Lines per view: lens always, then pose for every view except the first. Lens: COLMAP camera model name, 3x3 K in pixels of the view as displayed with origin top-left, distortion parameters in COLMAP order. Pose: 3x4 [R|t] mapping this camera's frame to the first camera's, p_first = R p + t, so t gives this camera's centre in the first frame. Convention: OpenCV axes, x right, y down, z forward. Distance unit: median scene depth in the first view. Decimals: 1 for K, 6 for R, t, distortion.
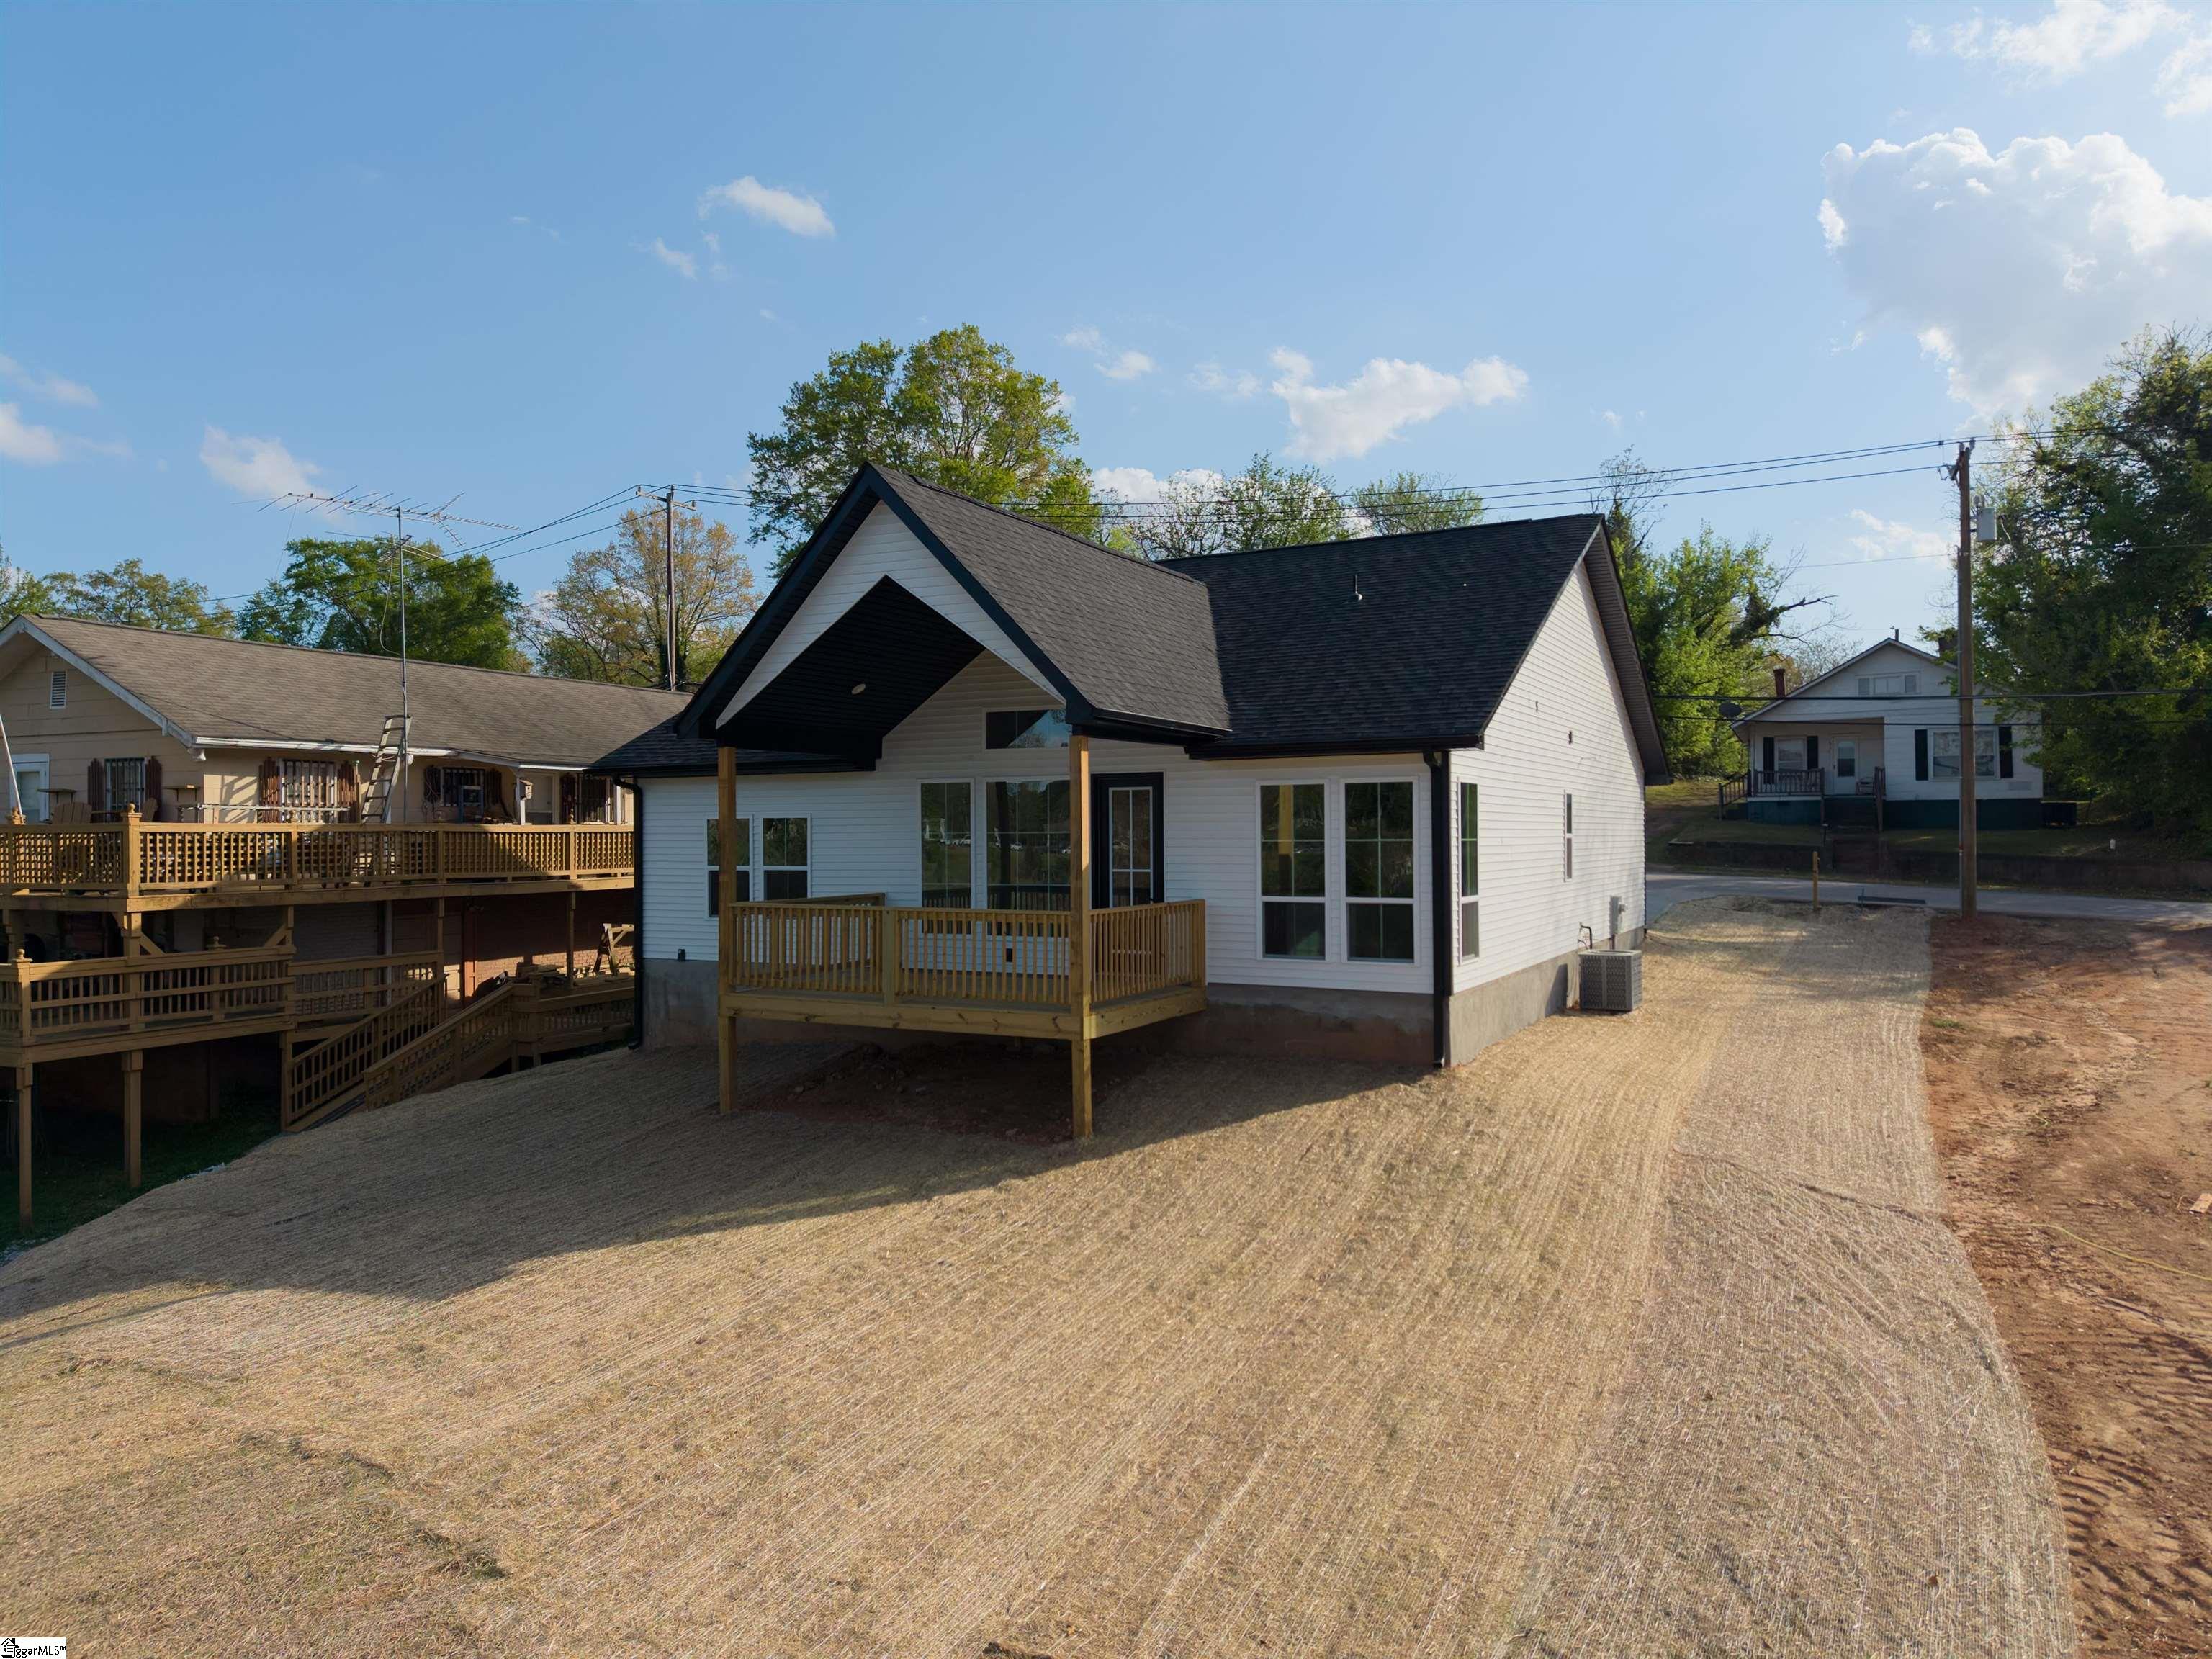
lens RADIAL K [[1519.9, 0, 1118.9], [0, 1519.9, 824.2], [0, 0, 1]] dist [0.003375, -0.001434]
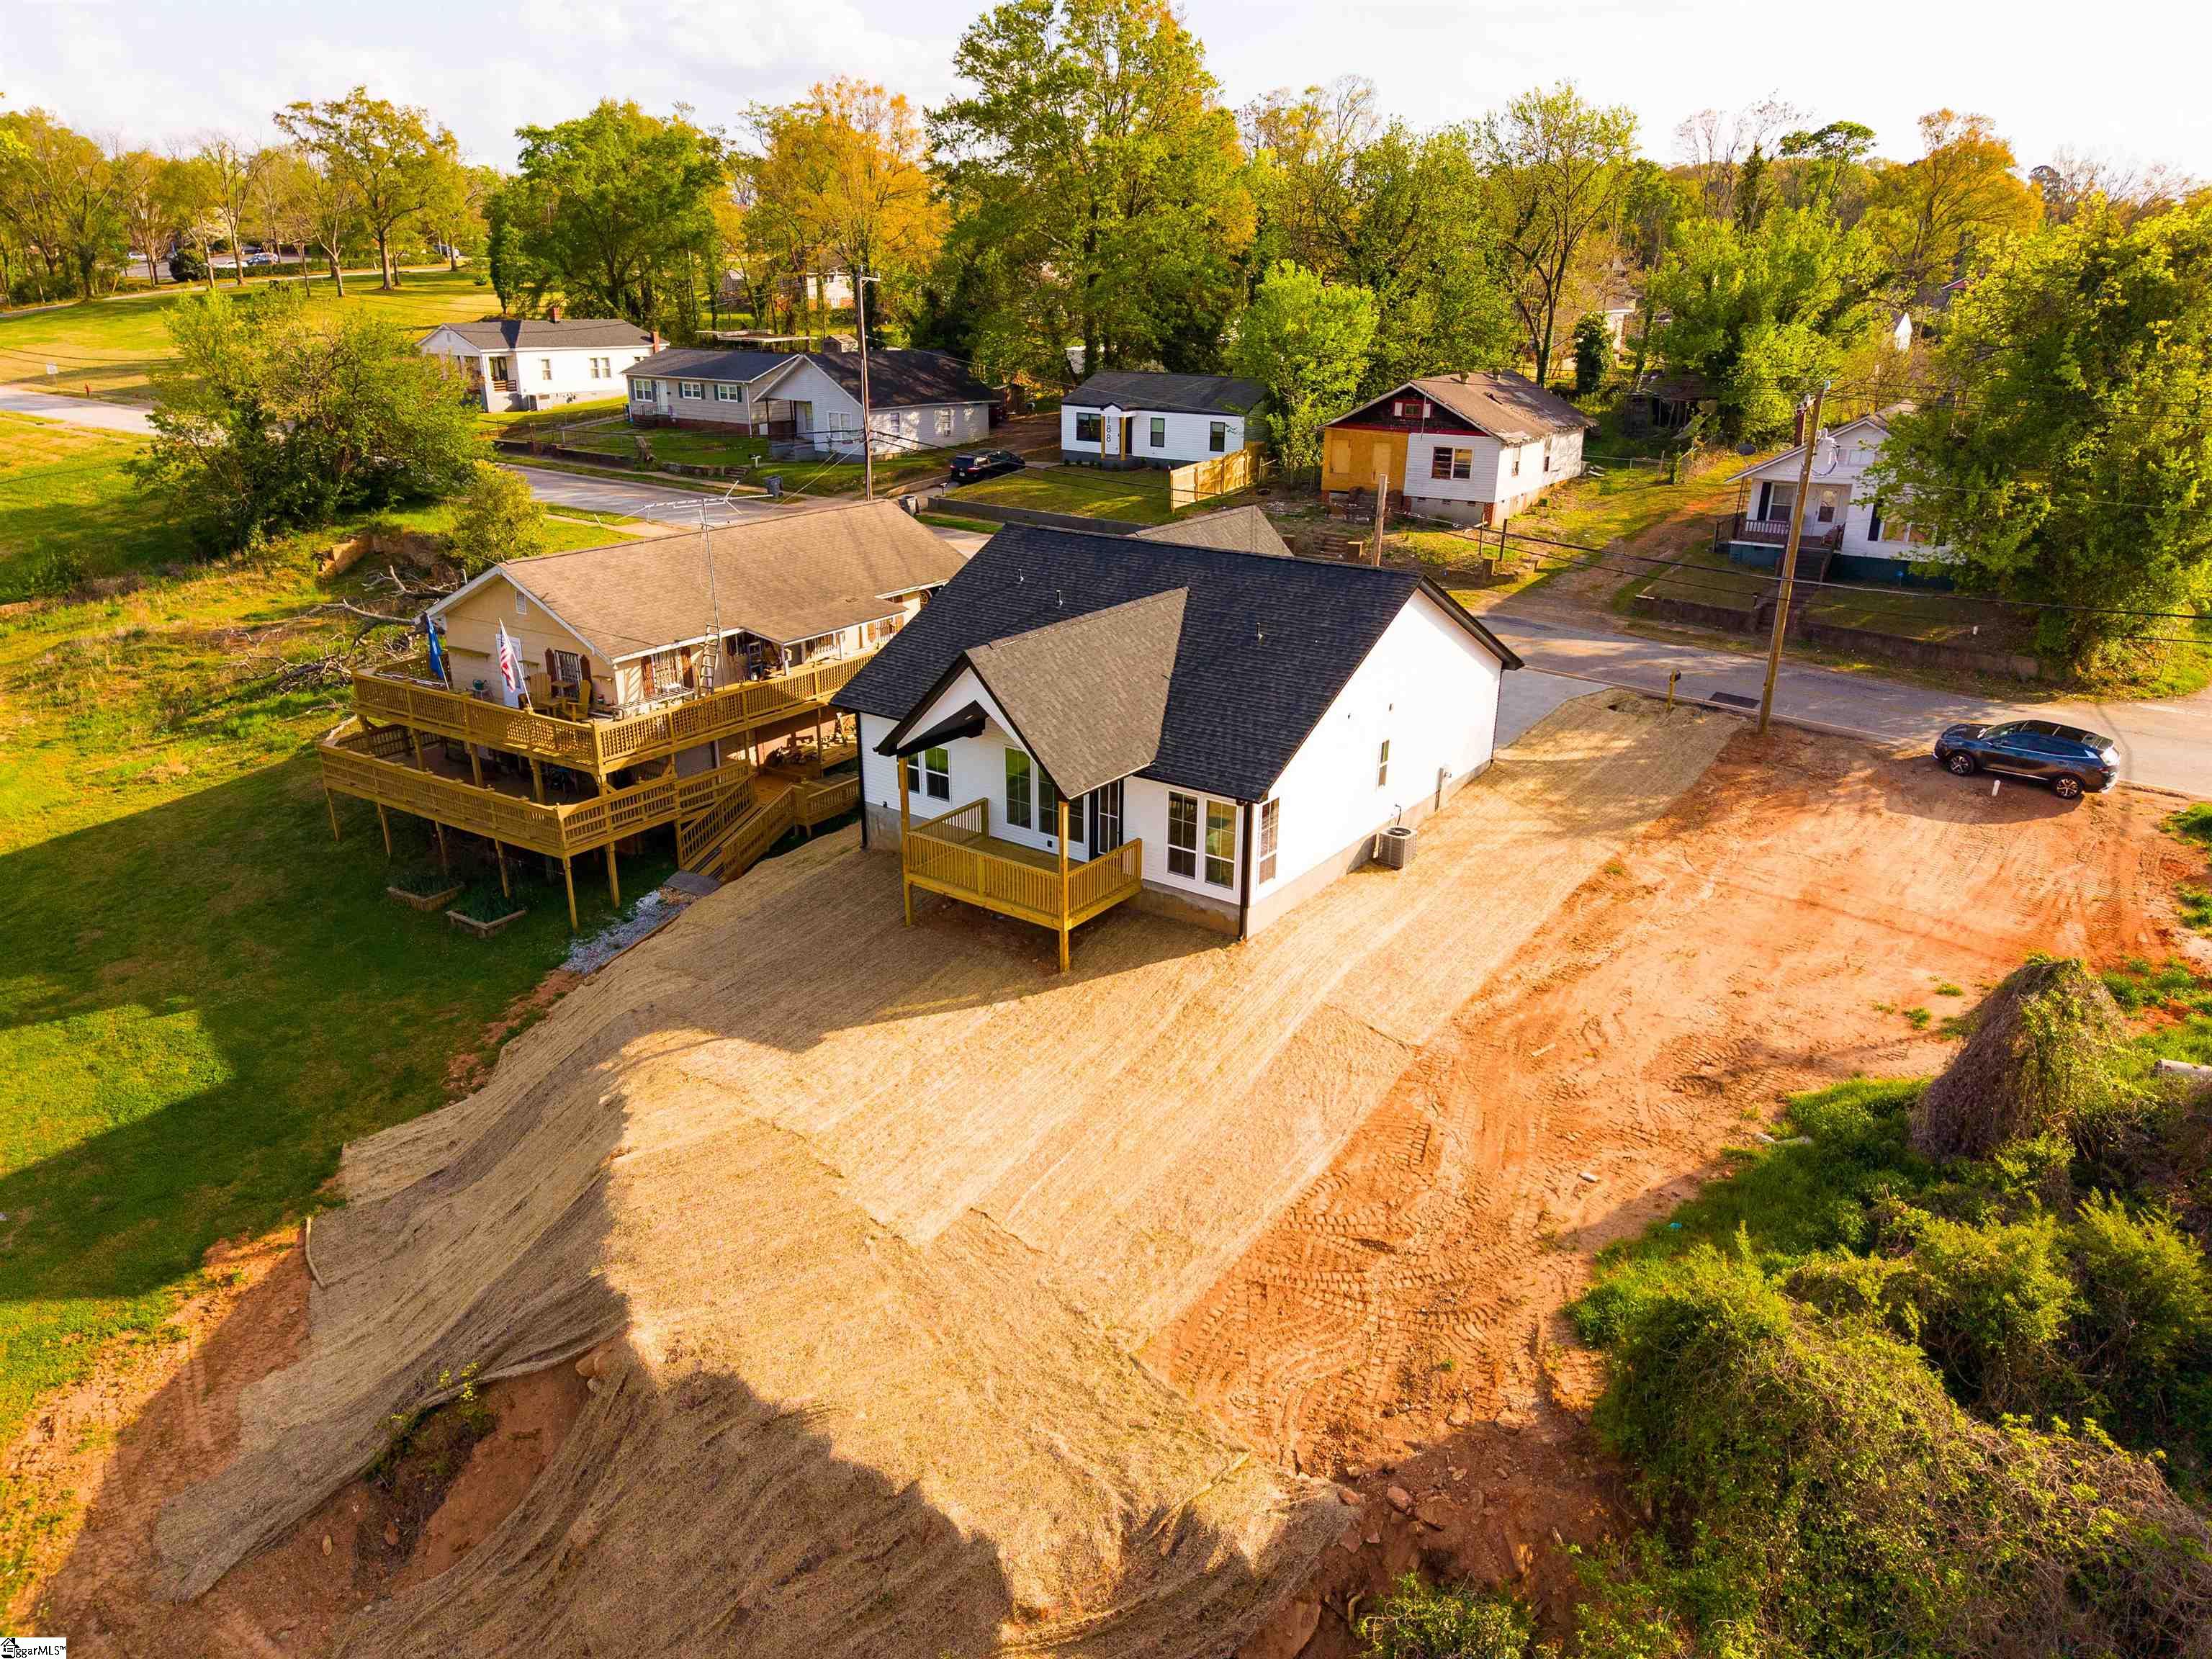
lens RADIAL K [[1560.1, 0, 1106.0], [0, 1560.1, 829.5], [0, 0, 1]] dist [0.059132, -0.090555]
pose [[0.989241, 0.055491, -0.135361, 0.255934], [-0.004108, 0.935441, 0.353458, -0.607875], [0.146236, -0.349099, 0.925605, -0.786697]]
